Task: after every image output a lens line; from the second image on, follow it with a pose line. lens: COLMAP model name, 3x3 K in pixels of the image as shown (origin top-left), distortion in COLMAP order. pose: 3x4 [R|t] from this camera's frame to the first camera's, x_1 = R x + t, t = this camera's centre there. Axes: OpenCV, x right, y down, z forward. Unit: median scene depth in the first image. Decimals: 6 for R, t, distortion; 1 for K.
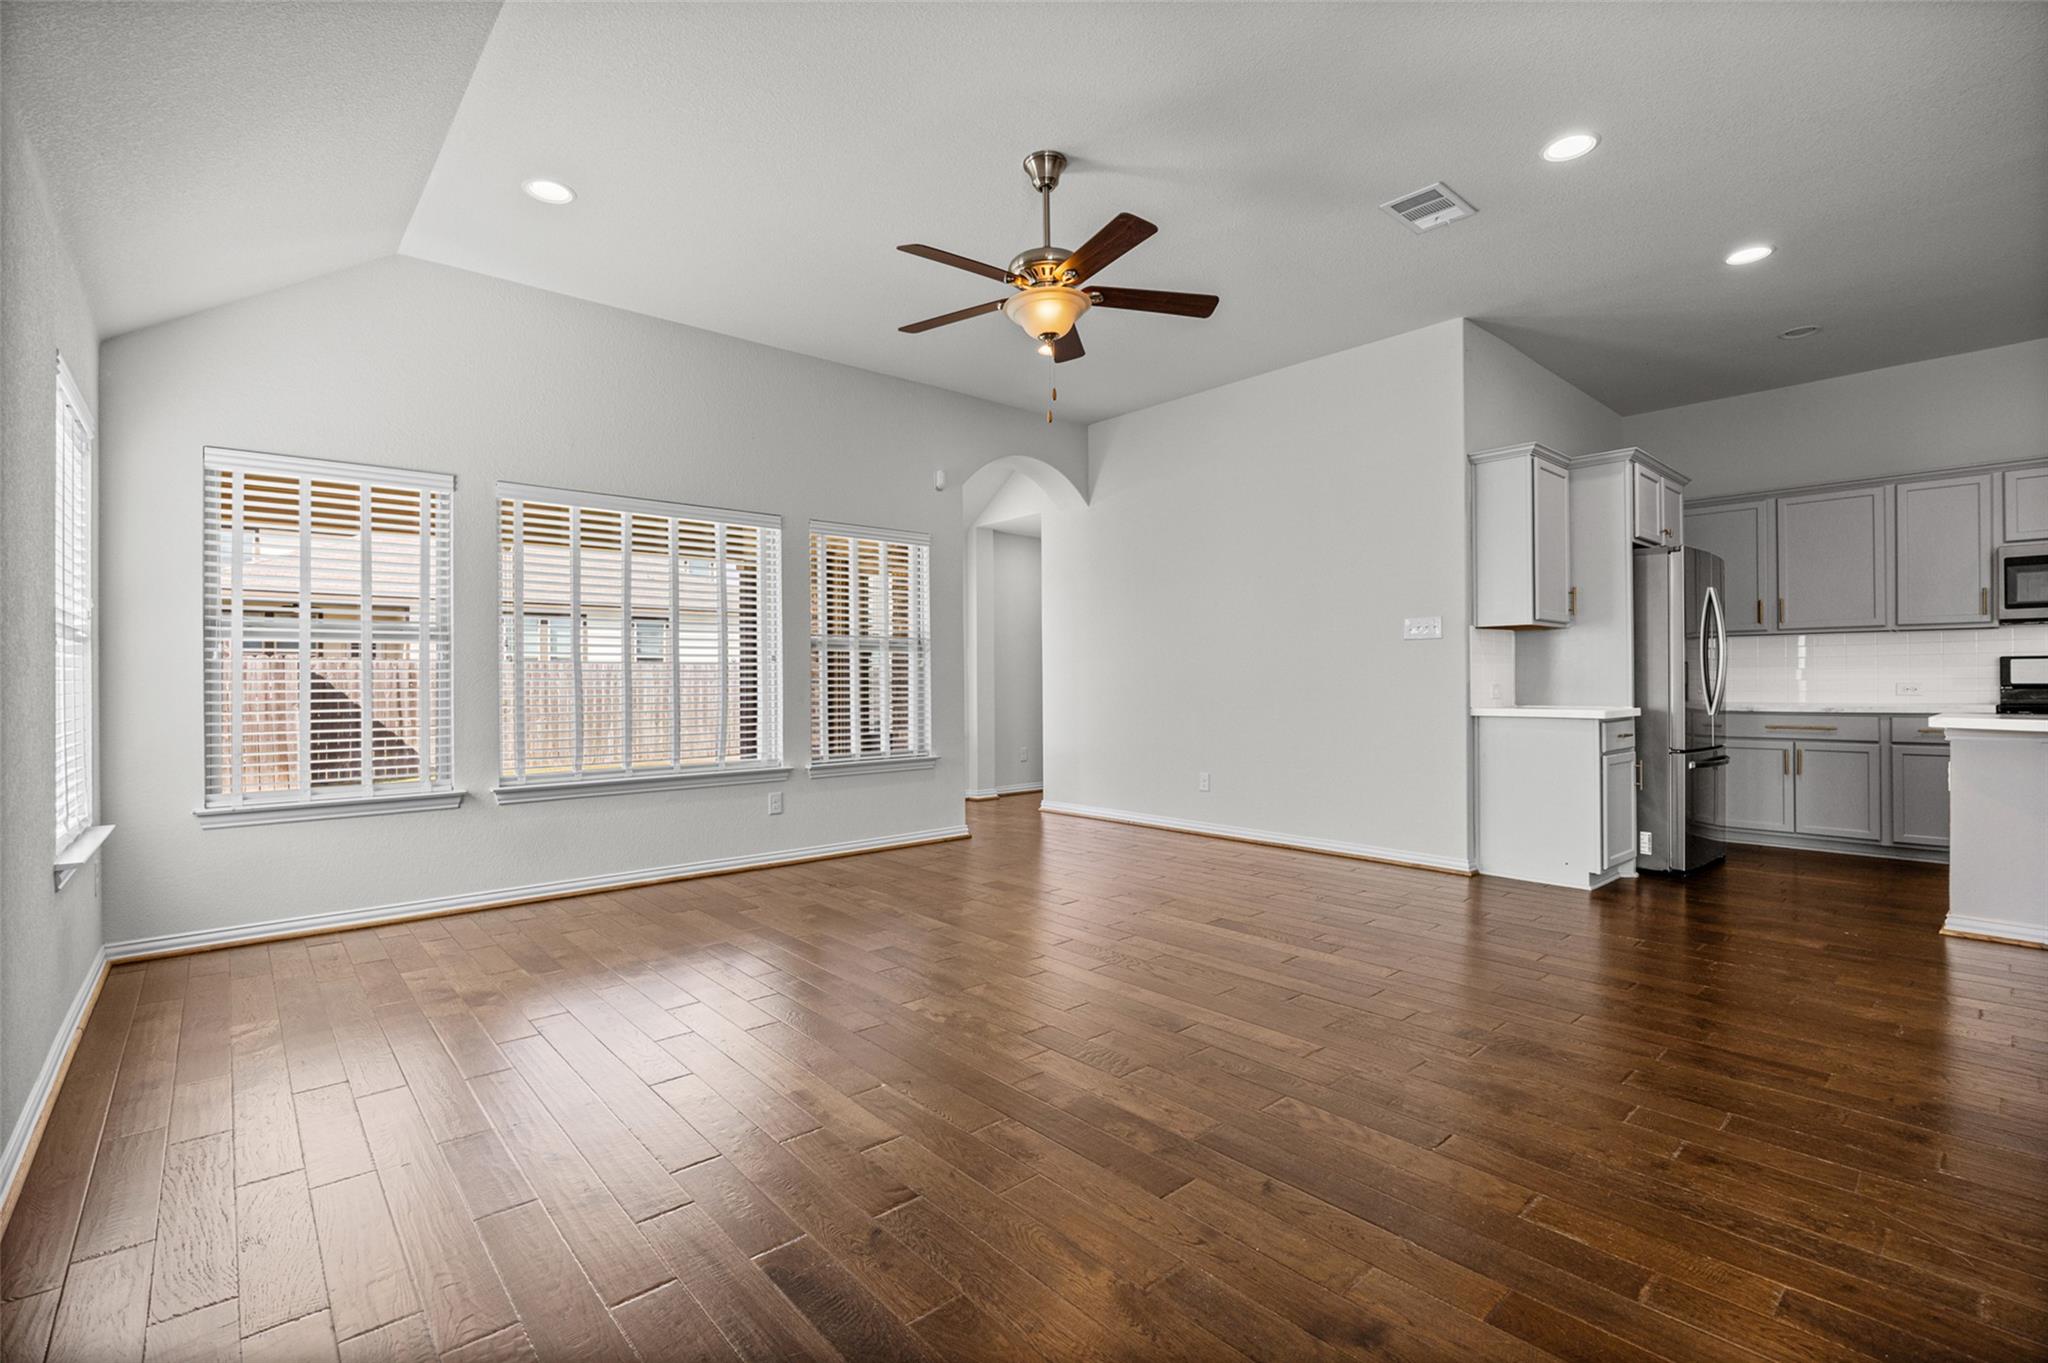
lens RADIAL K [[925.0, 0, 1020.8], [0, 925.0, 679.2], [0, 0, 1]] dist [-0.009097, 0.000885]
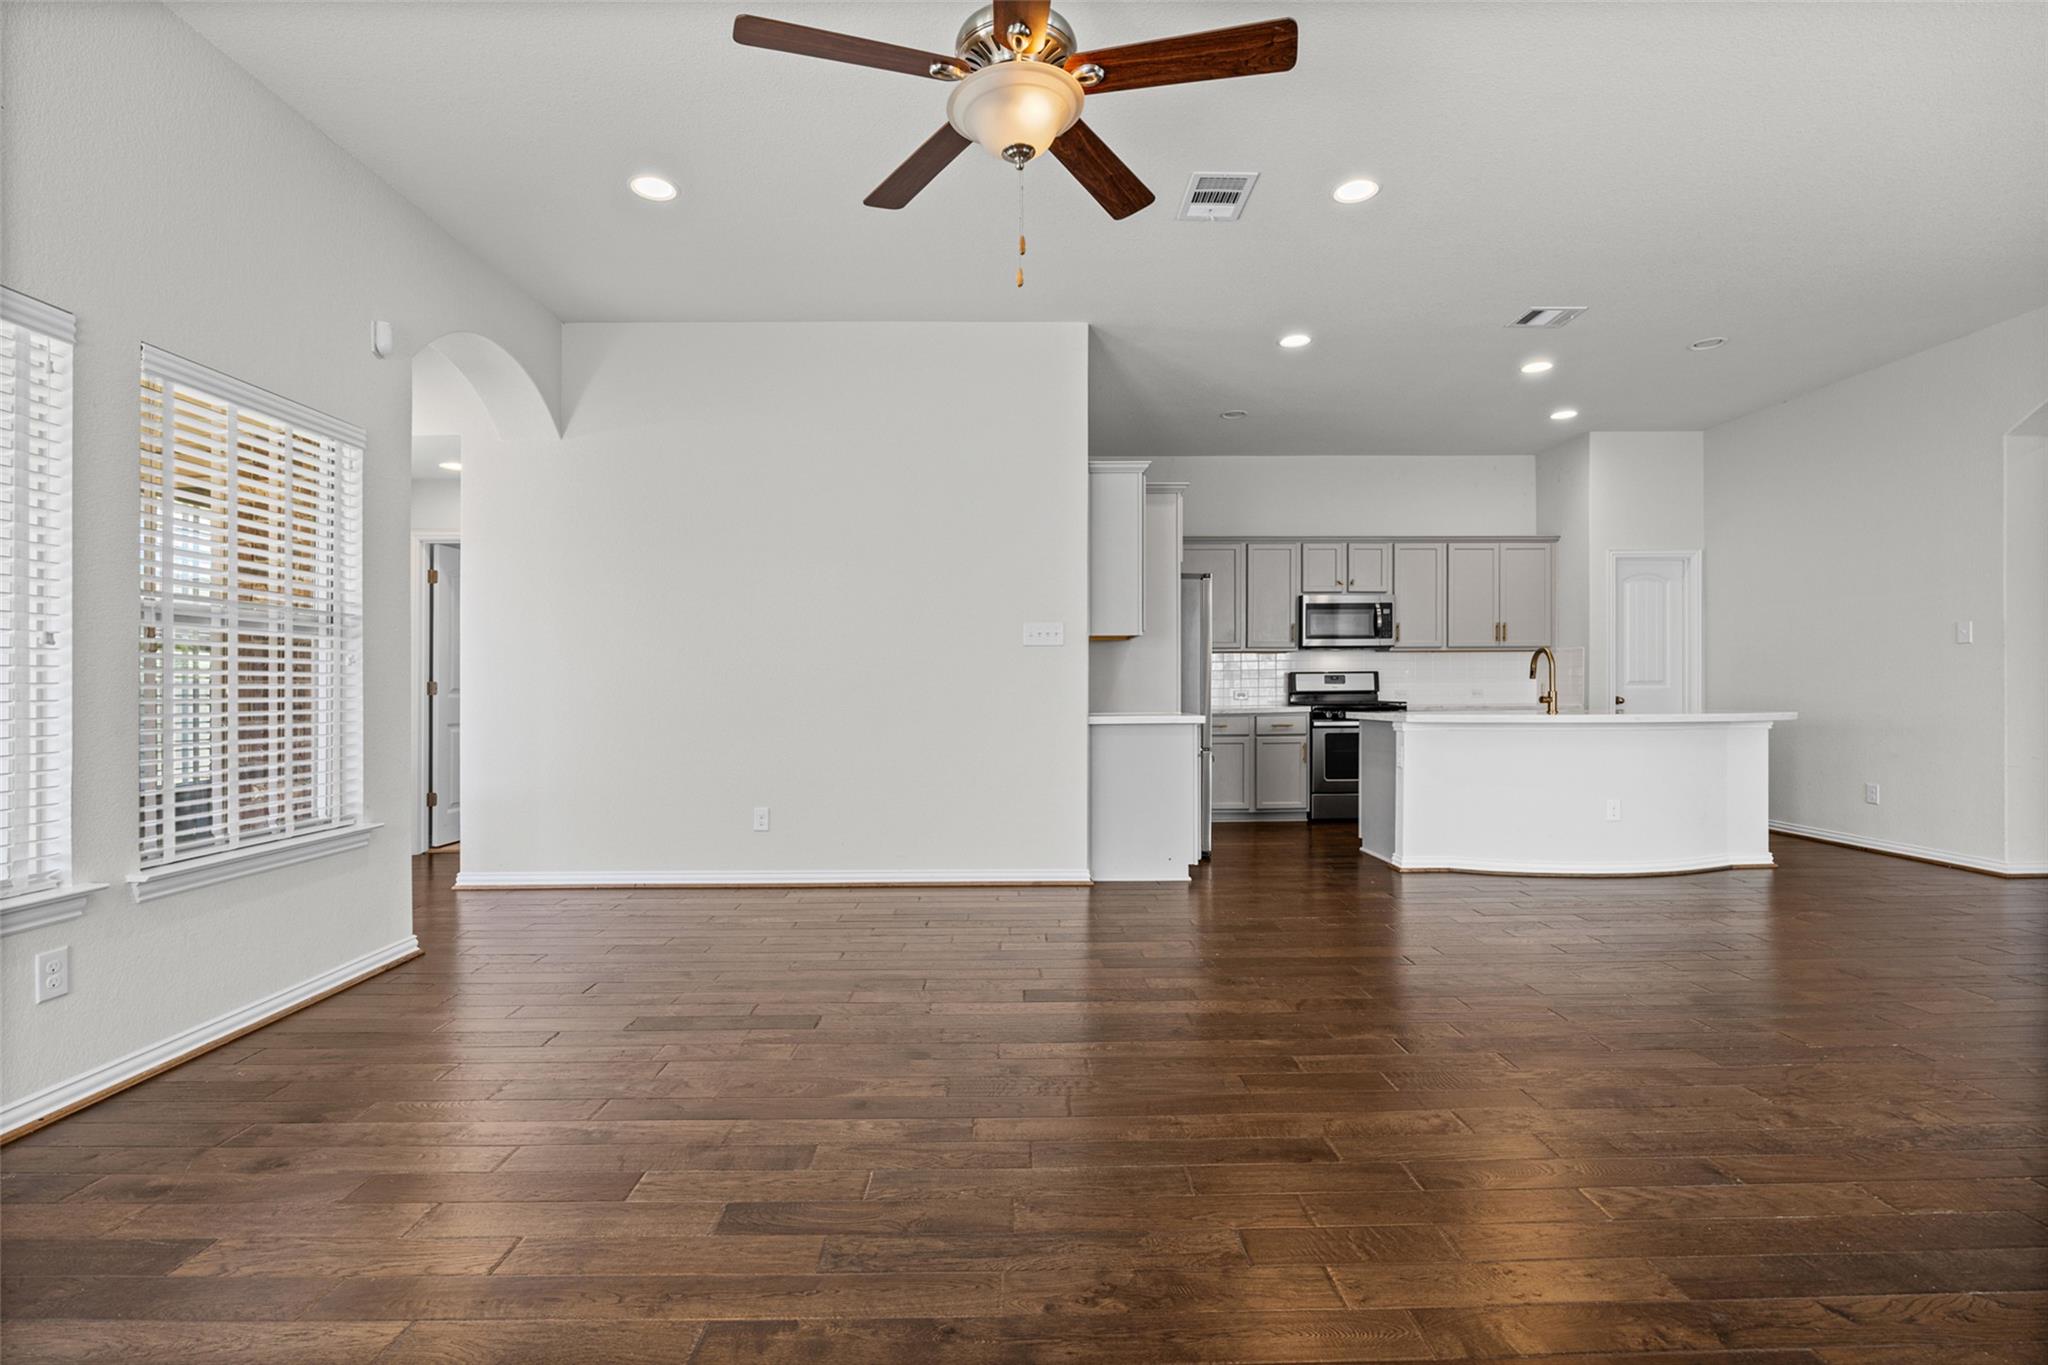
lens RADIAL K [[925.0, 0, 1020.7], [0, 925.0, 687.0], [0, 0, 1]] dist [-0.009097, 0.000885]
pose [[0.647170, 0.001435, 0.762345, -0.312147], [0.002115, 0.999991, -0.003678, 0.002388], [-0.762343, 0.003992, 0.647161, 0.397203]]
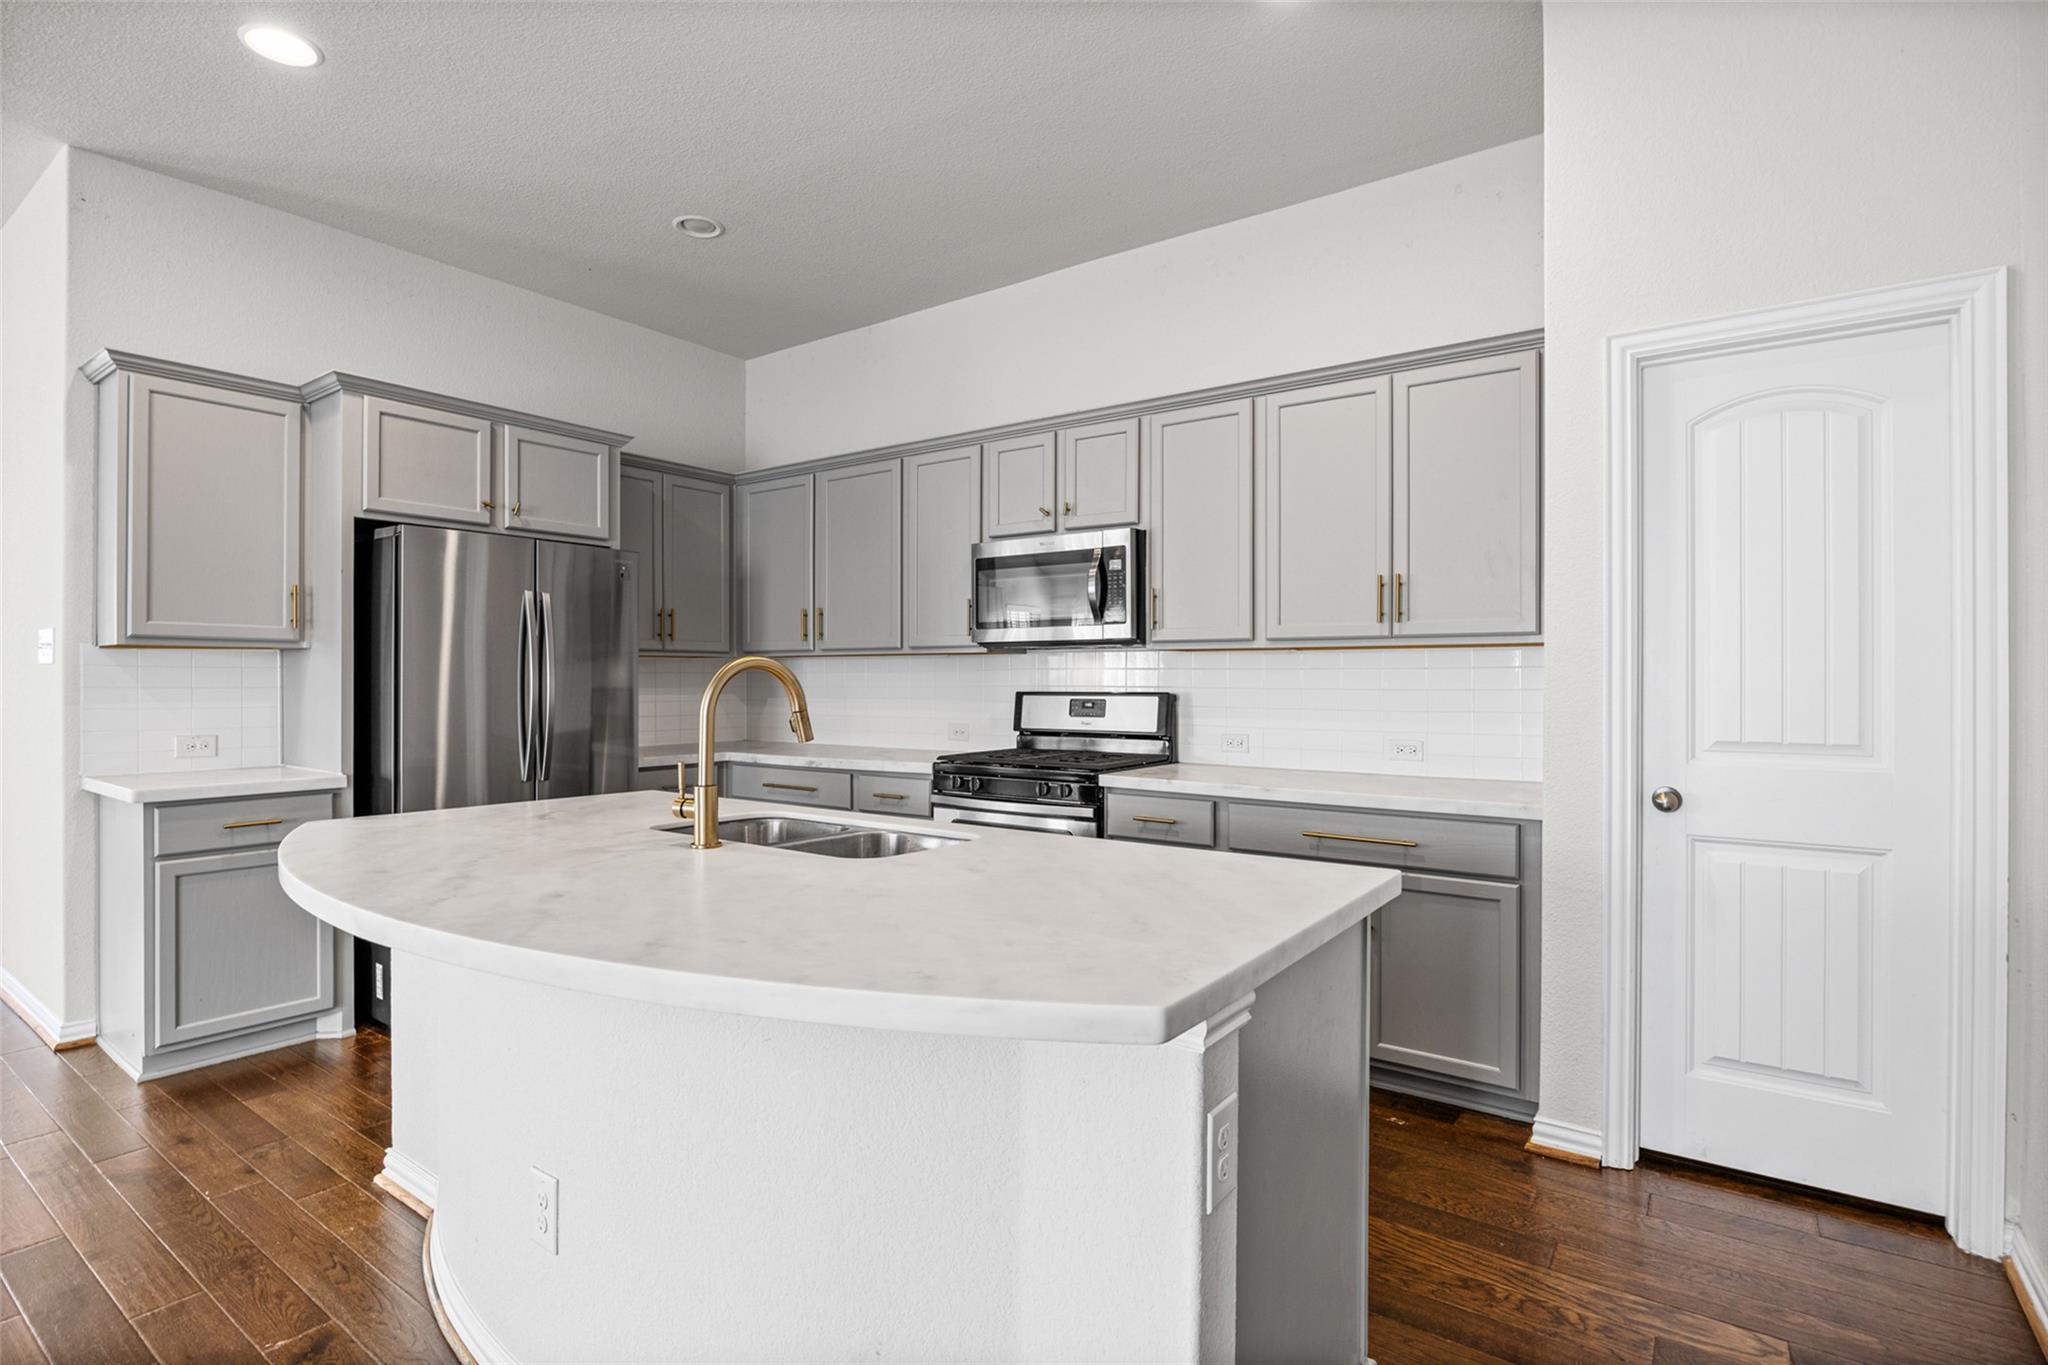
lens RADIAL K [[1001.1, 0, 978.2], [0, 1001.1, 664.4], [0, 0, 1]] dist [0.000073, 0.000297]
pose [[0.977583, 0.008807, 0.210364, 0.891187], [-0.006219, 0.999897, -0.012961, -0.036899], [-0.210457, 0.011362, 0.977537, 0.207911]]
